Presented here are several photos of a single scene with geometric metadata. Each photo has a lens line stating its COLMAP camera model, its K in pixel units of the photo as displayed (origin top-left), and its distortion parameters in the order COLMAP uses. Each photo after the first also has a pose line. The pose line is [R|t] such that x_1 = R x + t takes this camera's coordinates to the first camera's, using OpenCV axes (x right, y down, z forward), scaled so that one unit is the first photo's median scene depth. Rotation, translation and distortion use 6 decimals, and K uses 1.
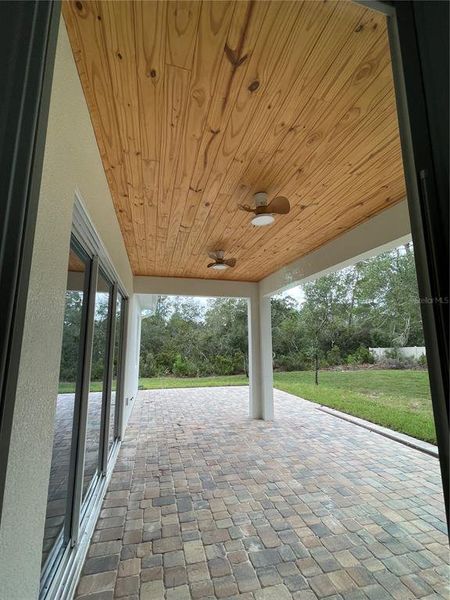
lens RADIAL K [[270.3, 0, 226.1], [0, 270.3, 298.8], [0, 0, 1]] dist [0.002081, 0.000821]
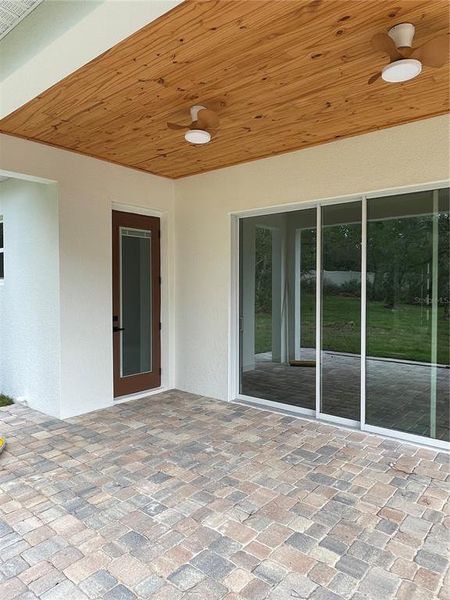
lens RADIAL K [[402.8, 0, 228.2], [0, 402.8, 297.3], [0, 0, 1]] dist [-0.003968, -0.002715]
pose [[-0.819585, 0.016640, -0.572715, 0.710098], [0.093631, 0.990031, -0.105225, 0.330035], [0.565255, -0.139865, -0.812973, 1.780973]]
